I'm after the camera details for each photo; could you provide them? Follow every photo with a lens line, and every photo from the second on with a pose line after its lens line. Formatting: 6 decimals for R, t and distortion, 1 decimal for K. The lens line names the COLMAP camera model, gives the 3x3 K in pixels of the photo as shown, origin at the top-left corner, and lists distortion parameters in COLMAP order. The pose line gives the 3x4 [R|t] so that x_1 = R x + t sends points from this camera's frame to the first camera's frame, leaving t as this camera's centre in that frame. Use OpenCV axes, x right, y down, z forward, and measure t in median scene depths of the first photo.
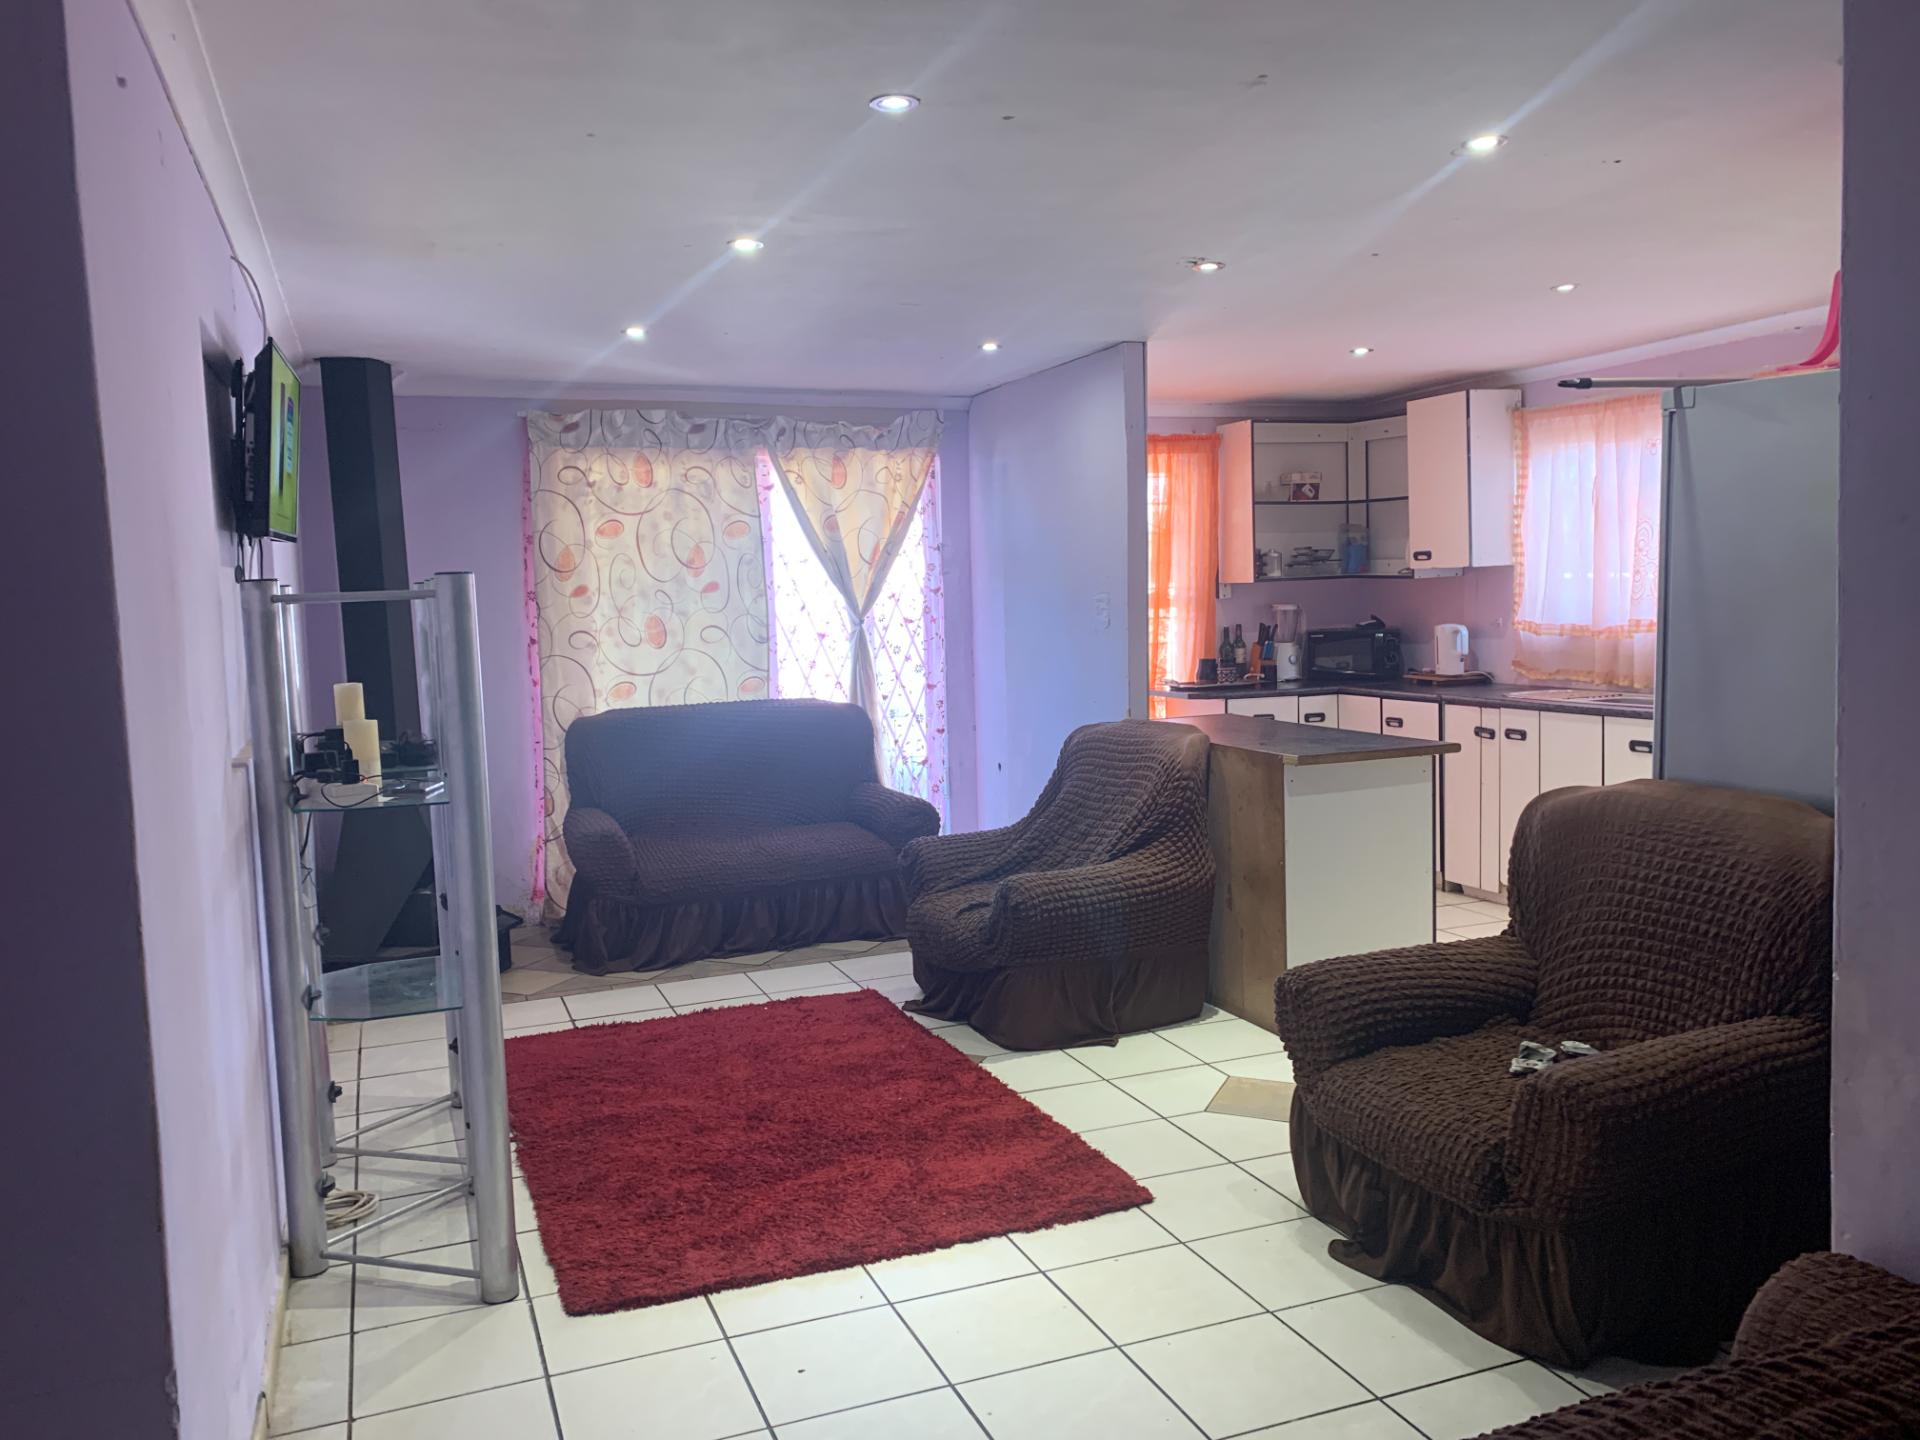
lens RADIAL K [[1478.3, 0, 959.8], [0, 1478.3, 729.1], [0, 0, 1]] dist [0.107908, -0.153274]
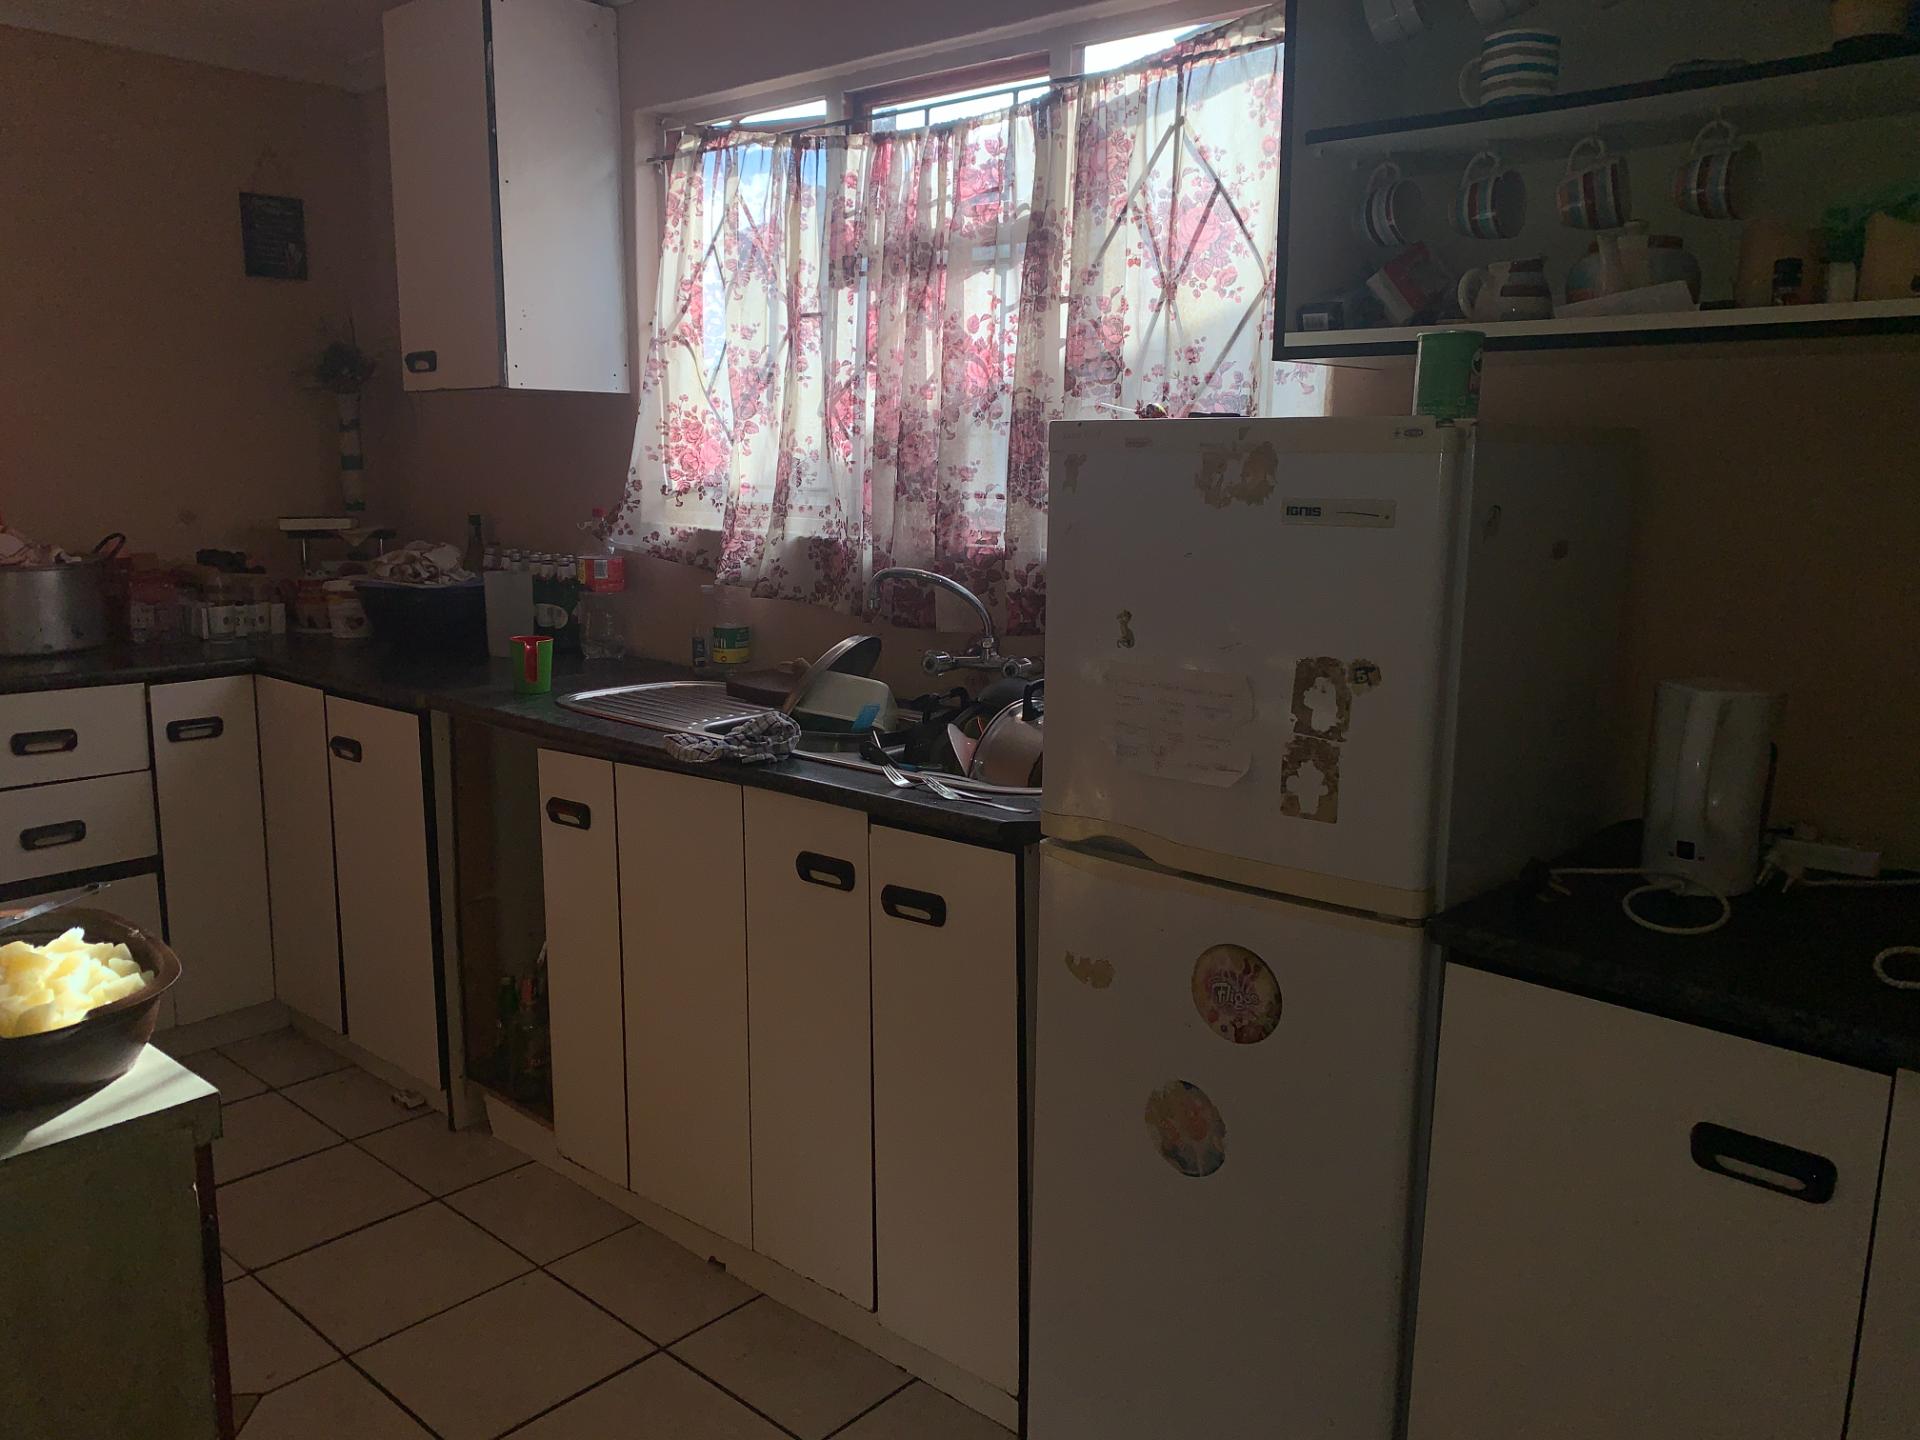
lens RADIAL K [[1478.3, 0, 959.8], [0, 1478.3, 729.1], [0, 0, 1]] dist [0.107908, -0.153274]
pose [[0.897460, -0.043673, 0.438929, 0.287598], [0.010934, 0.996983, 0.076842, -0.045617], [-0.440960, -0.064163, 0.895230, 0.596781]]
